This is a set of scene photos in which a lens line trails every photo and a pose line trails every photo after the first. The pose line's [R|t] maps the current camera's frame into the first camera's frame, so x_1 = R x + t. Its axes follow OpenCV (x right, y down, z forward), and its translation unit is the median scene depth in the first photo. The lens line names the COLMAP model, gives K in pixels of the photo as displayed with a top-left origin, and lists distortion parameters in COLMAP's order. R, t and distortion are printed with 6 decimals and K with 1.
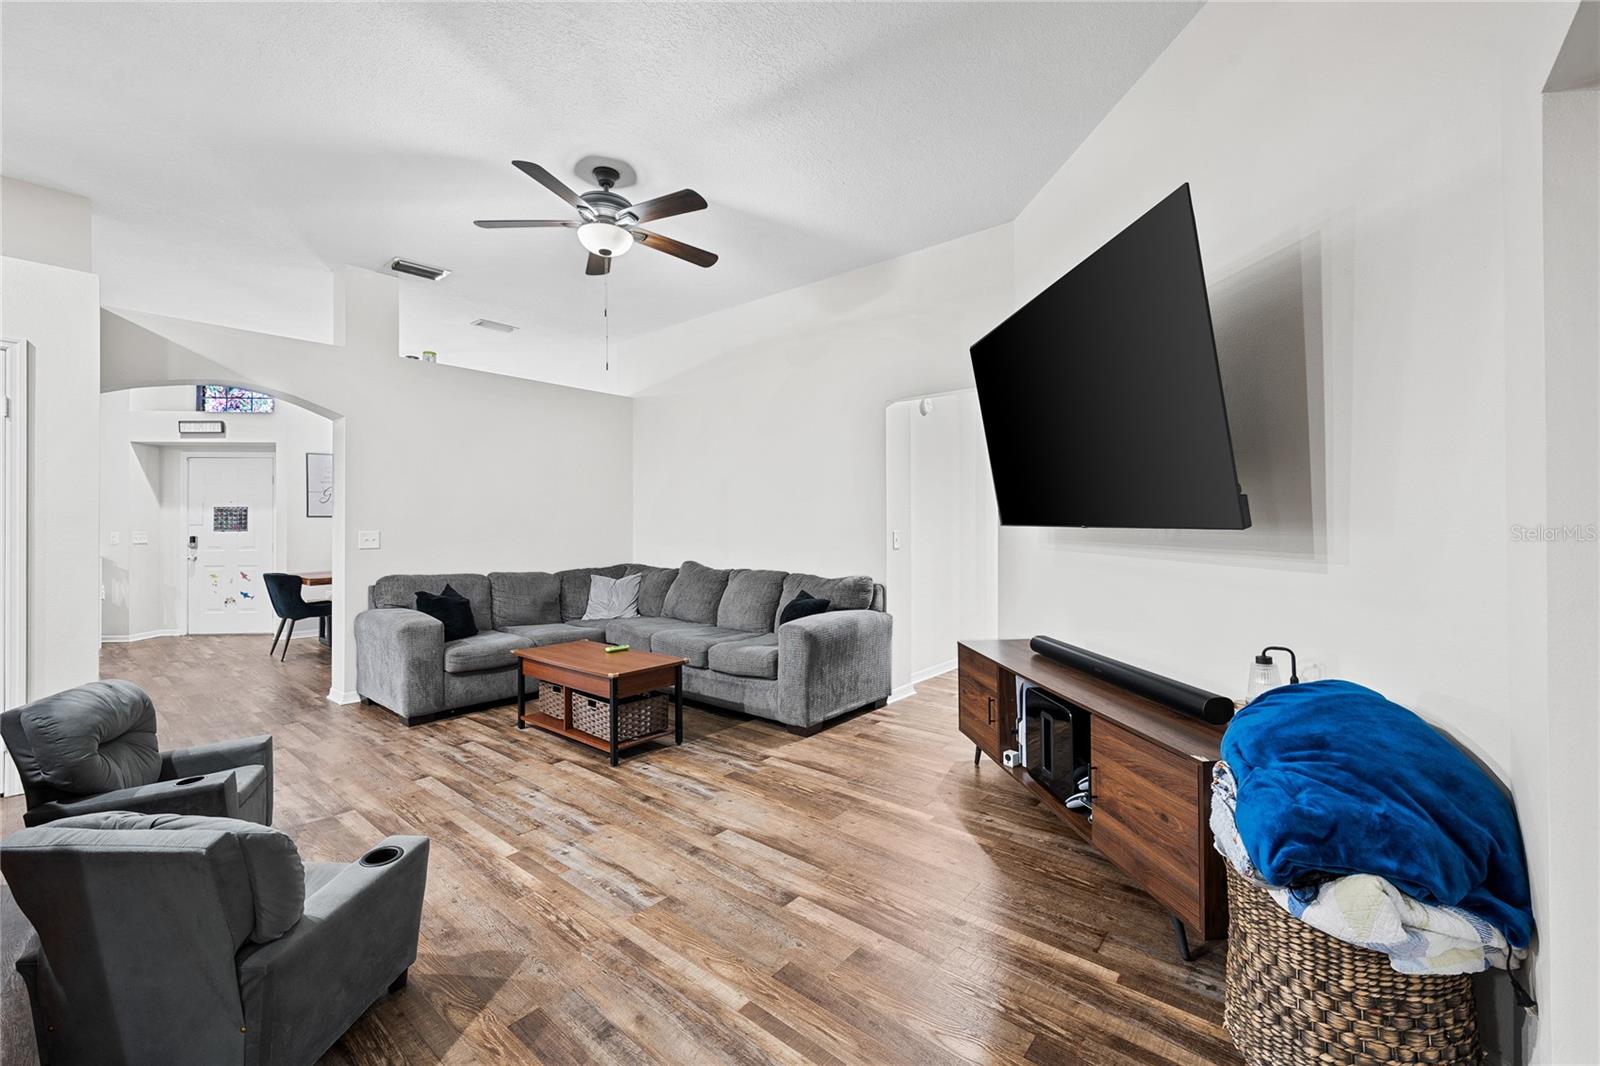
lens RADIAL K [[657.7, 0, 793.1], [0, 657.7, 524.1], [0, 0, 1]] dist [0.006451, -0.000545]
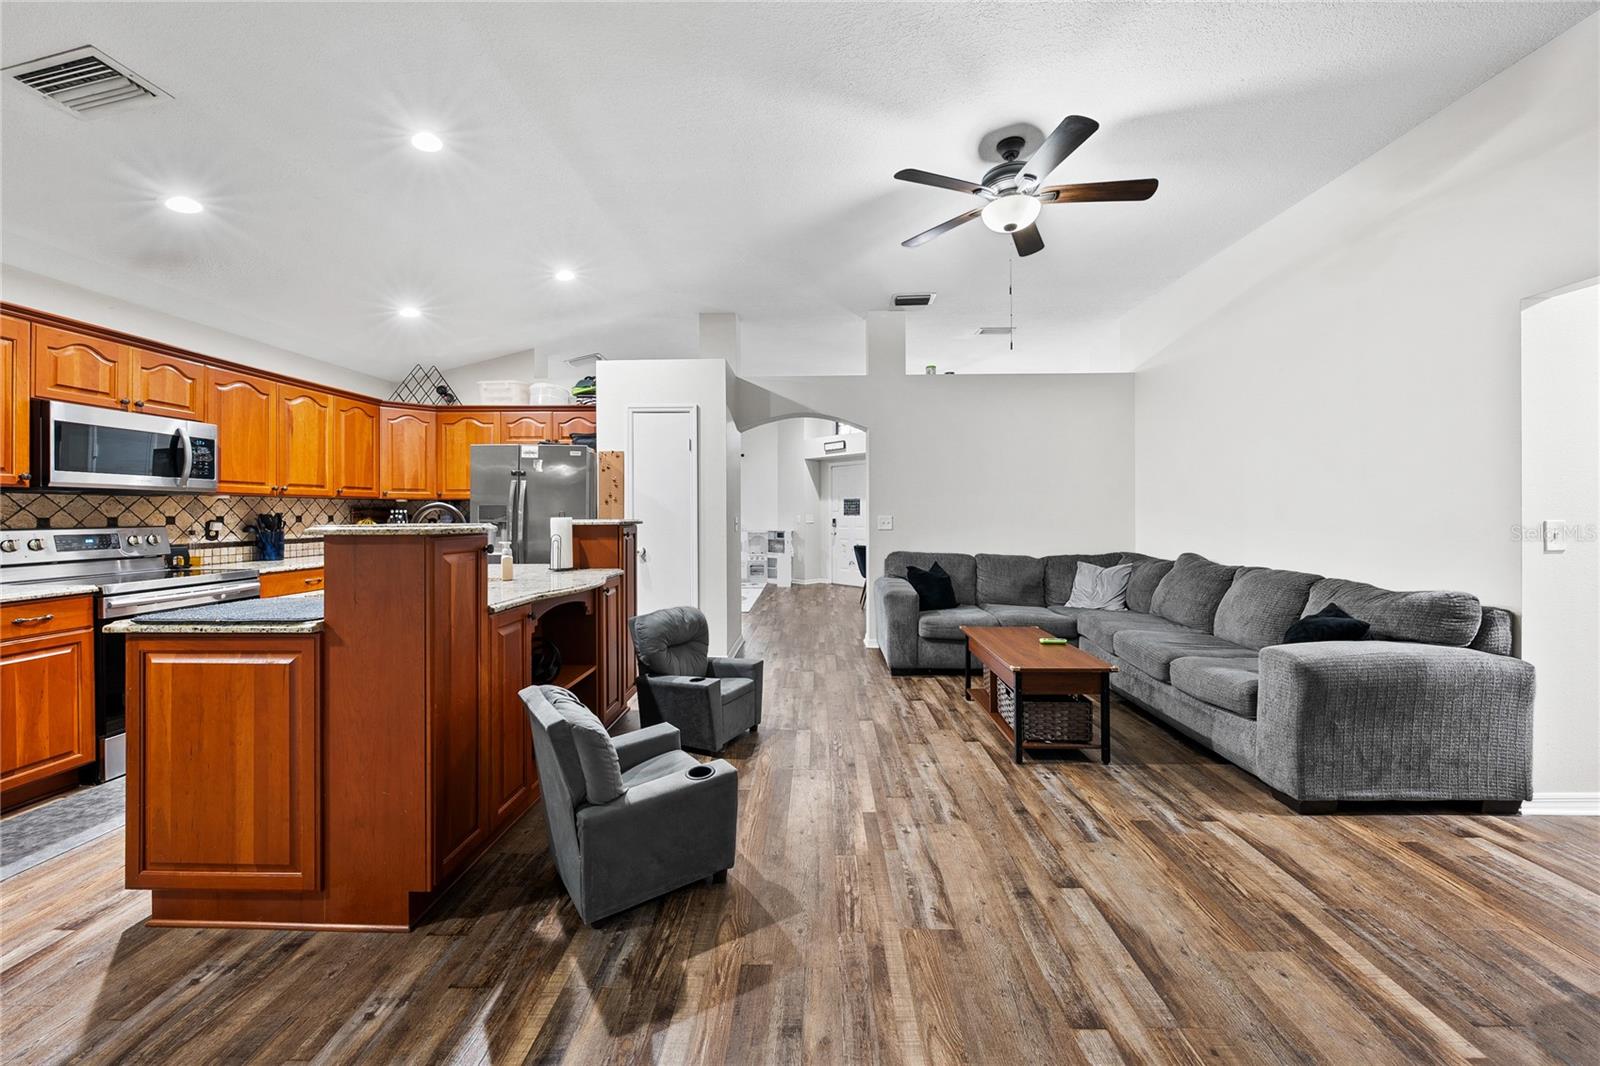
lens RADIAL K [[586.1, 0, 803.9], [0, 586.1, 514.8], [0, 0, 1]] dist [0.000301, -0.000941]
pose [[0.631471, 0.003747, -0.775391, 0.189660], [0.002653, 0.999972, 0.006993, 0.000153], [0.775395, -0.006473, 0.631443, 0.225139]]
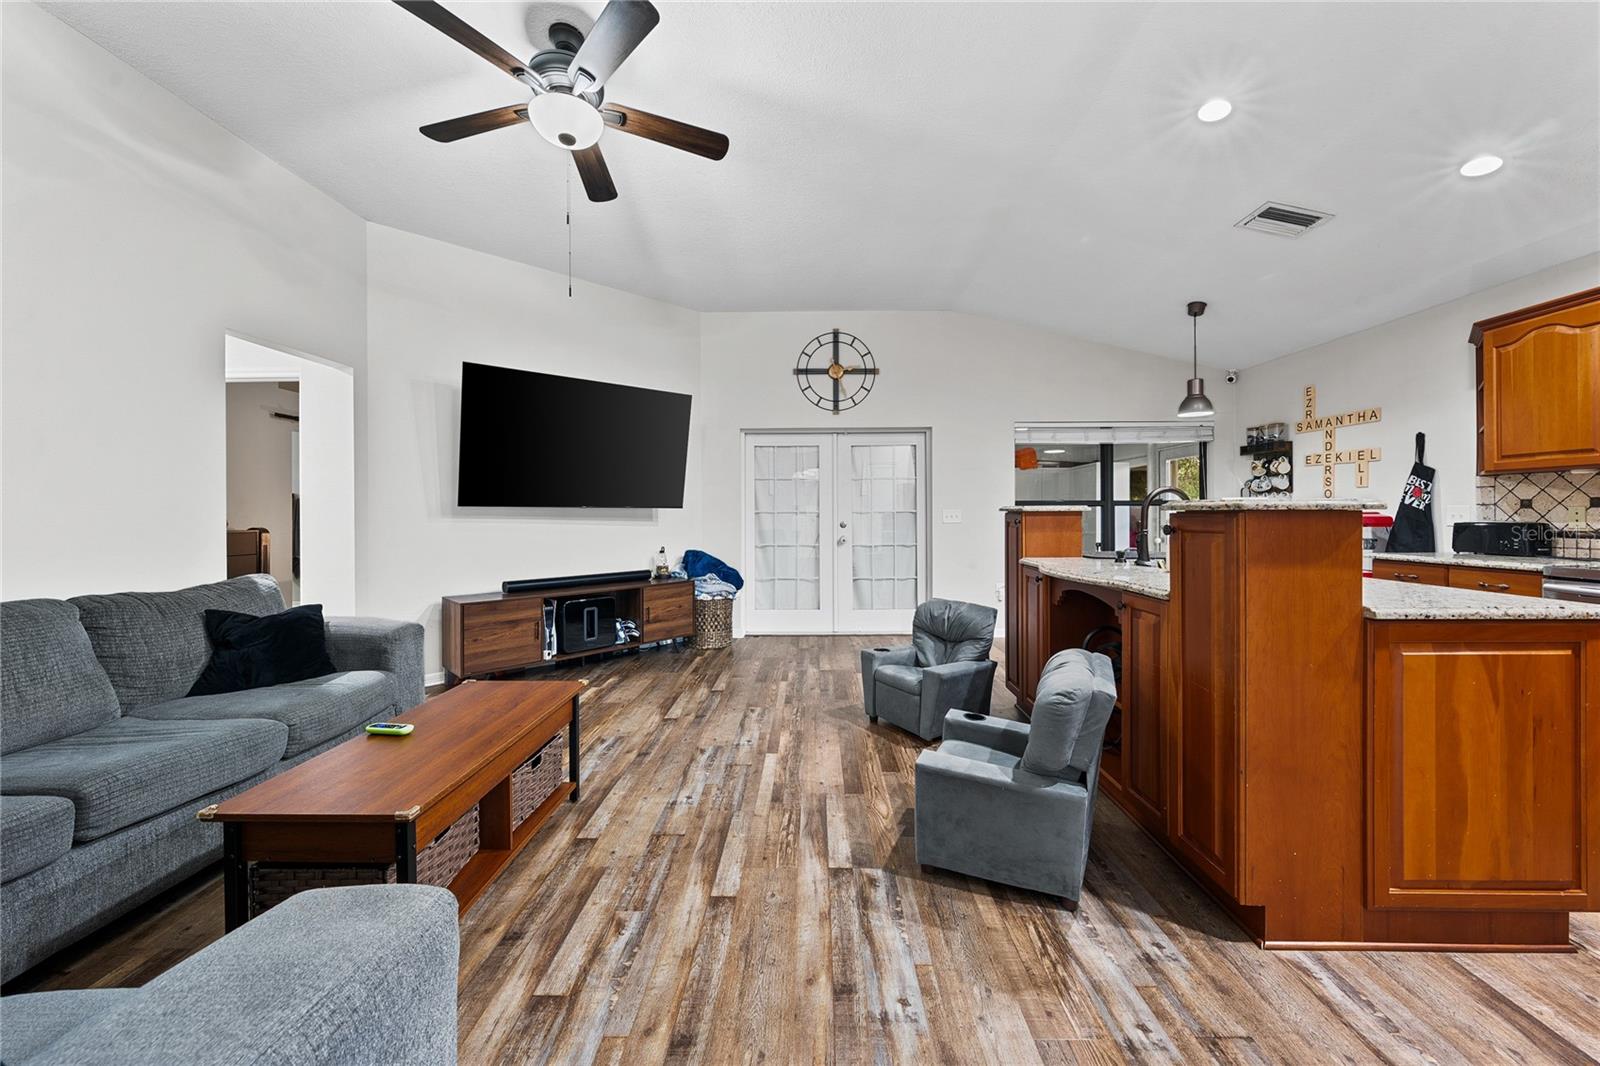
lens RADIAL K [[586.1, 0, 808.1], [0, 586.1, 513.0], [0, 0, 1]] dist [0.000301, -0.000941]
pose [[-0.641333, 0.007225, 0.767229, -0.999244], [0.007324, 0.999968, -0.003295, 0.023815], [-0.767228, 0.003507, -0.641365, 1.238623]]
